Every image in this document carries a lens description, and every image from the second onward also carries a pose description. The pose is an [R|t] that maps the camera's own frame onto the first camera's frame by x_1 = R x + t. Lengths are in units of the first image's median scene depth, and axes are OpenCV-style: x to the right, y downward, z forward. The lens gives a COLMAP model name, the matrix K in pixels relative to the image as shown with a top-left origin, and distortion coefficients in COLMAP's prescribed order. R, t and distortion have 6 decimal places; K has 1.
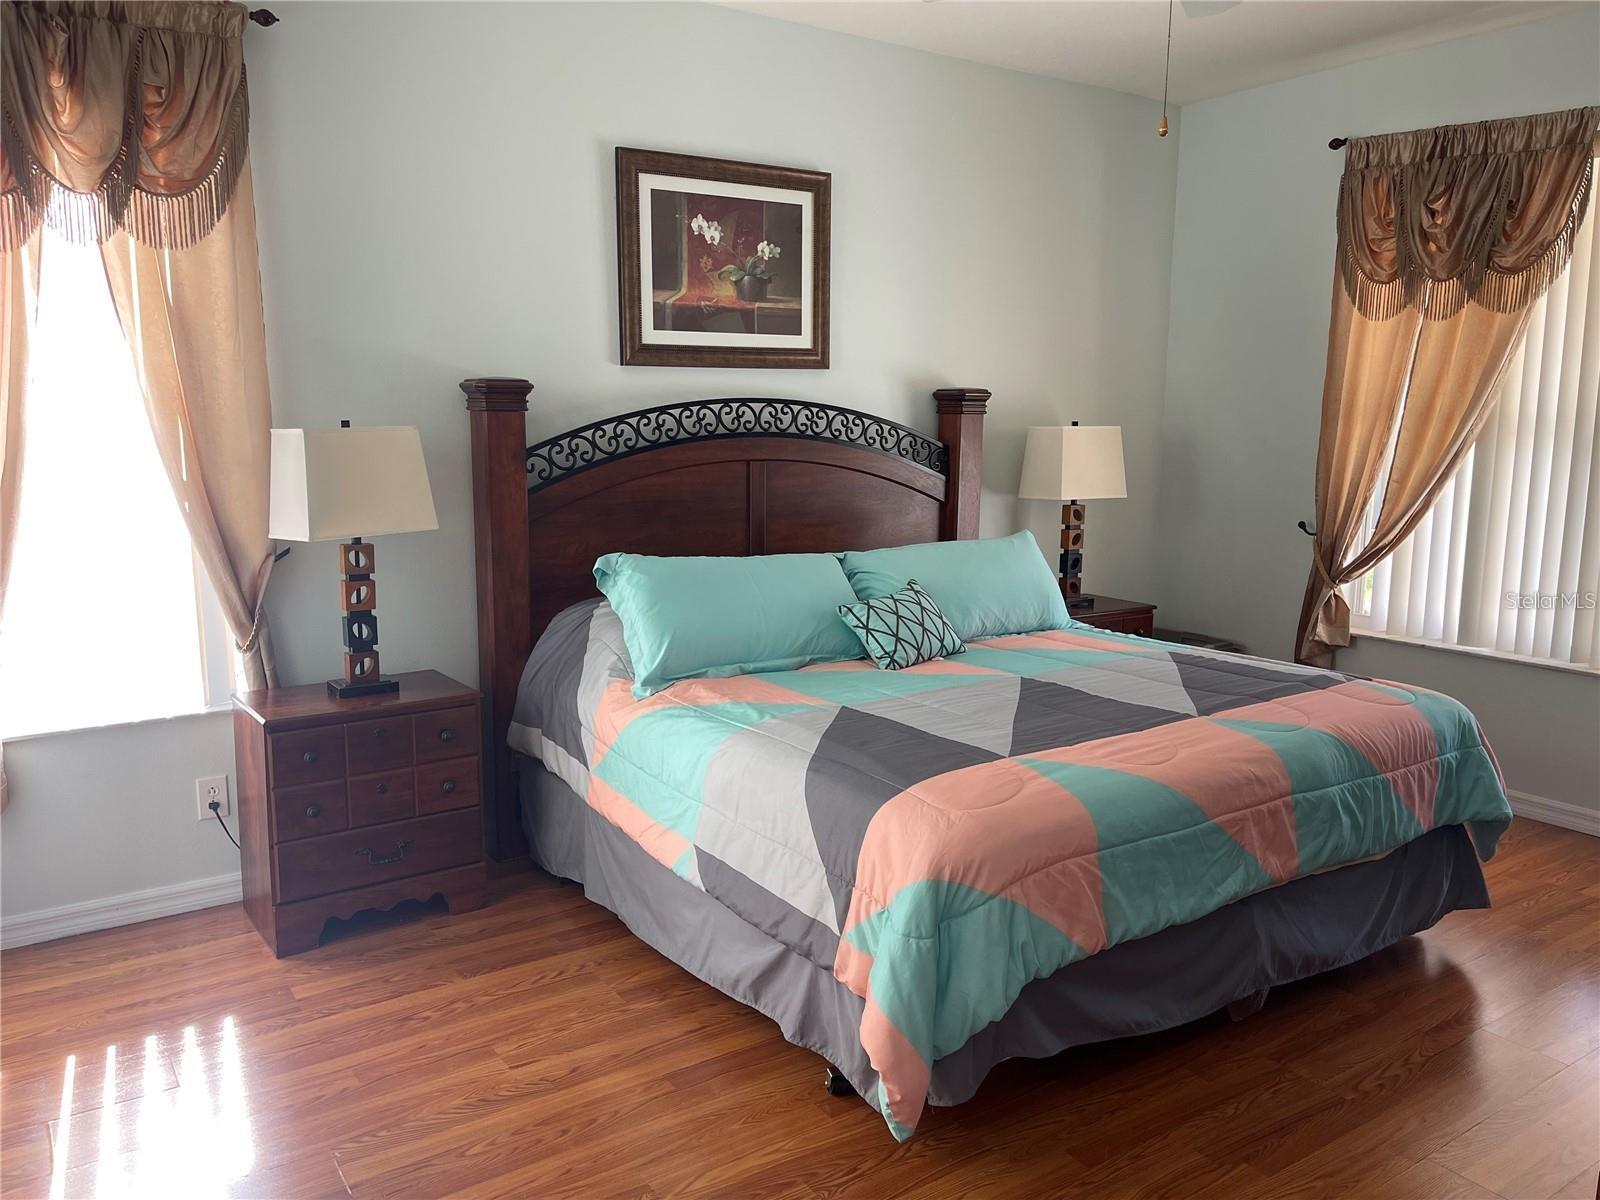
lens RADIAL K [[1212.3, 0, 803.0], [0, 1212.3, 606.1], [0, 0, 1]] dist [0.075907, -0.105767]
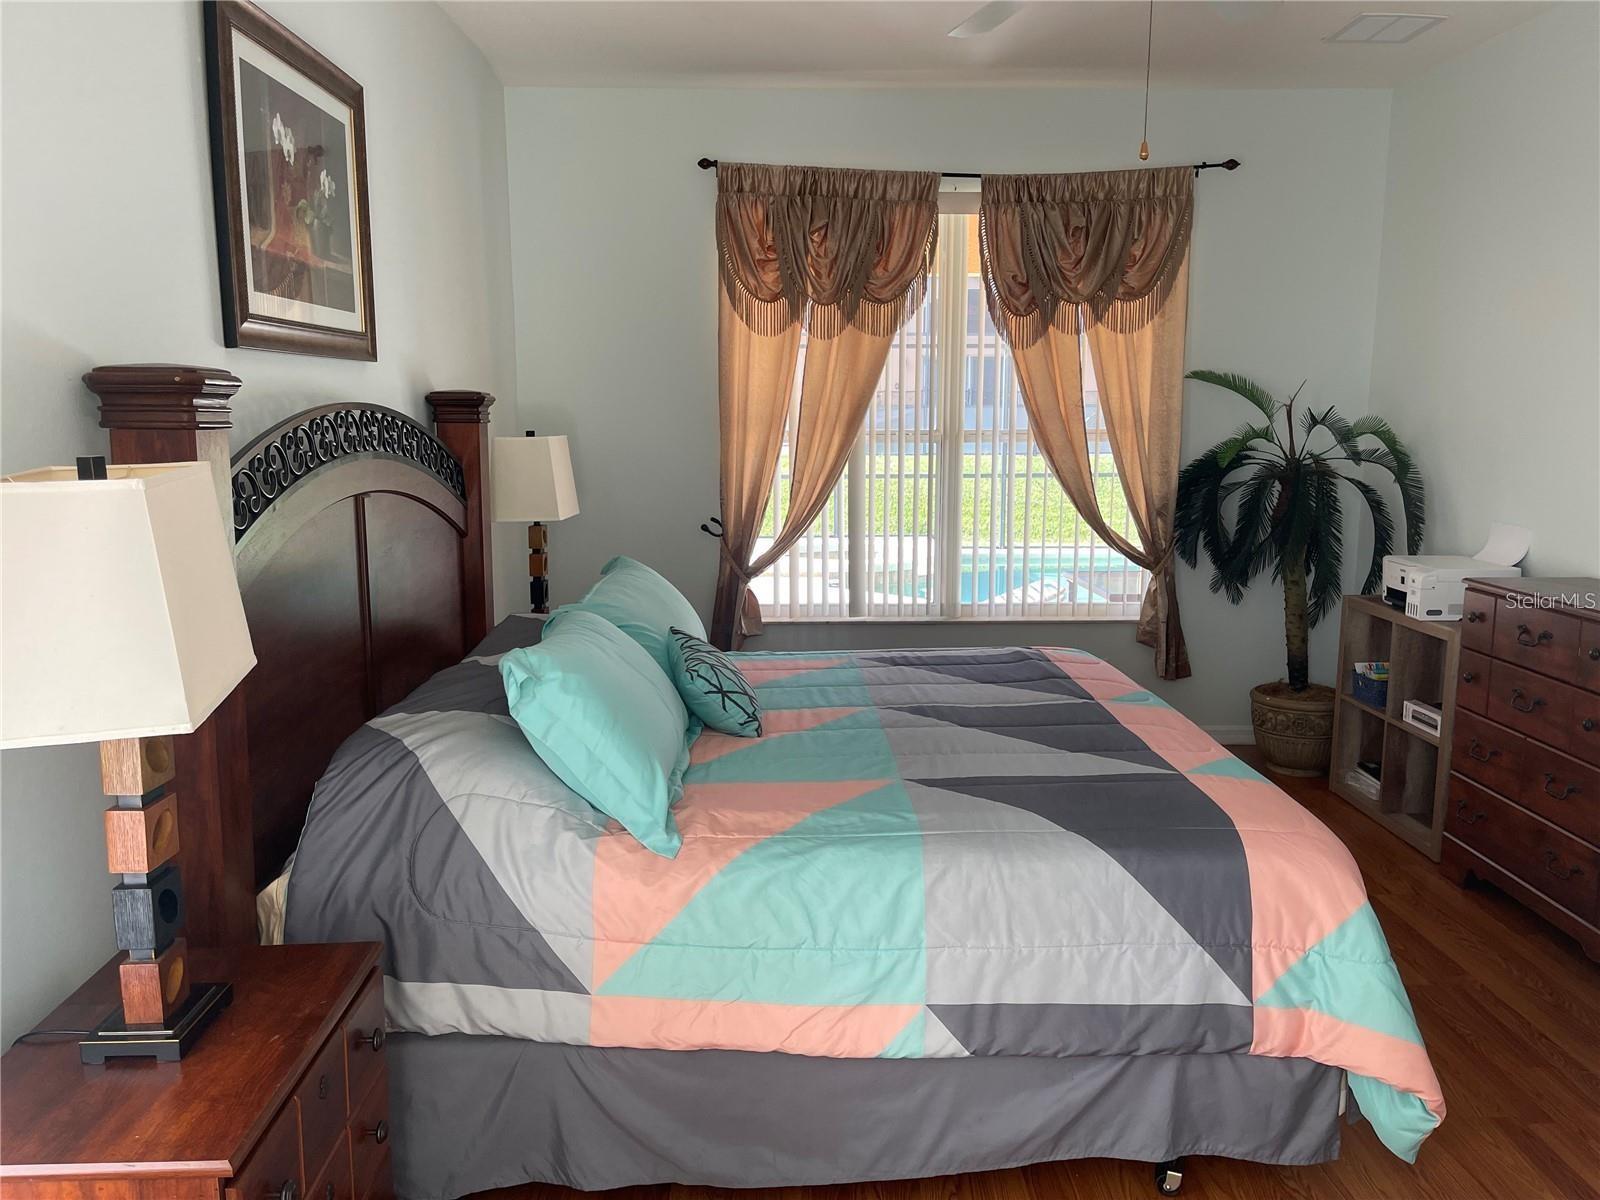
lens RADIAL K [[1212.3, 0, 803.0], [0, 1212.3, 606.1], [0, 0, 1]] dist [0.075907, -0.105767]
pose [[0.534443, -0.136628, 0.834088, -0.477047], [0.137833, 0.987726, 0.073478, -0.073638], [-0.833890, 0.075695, 0.546715, 0.419771]]
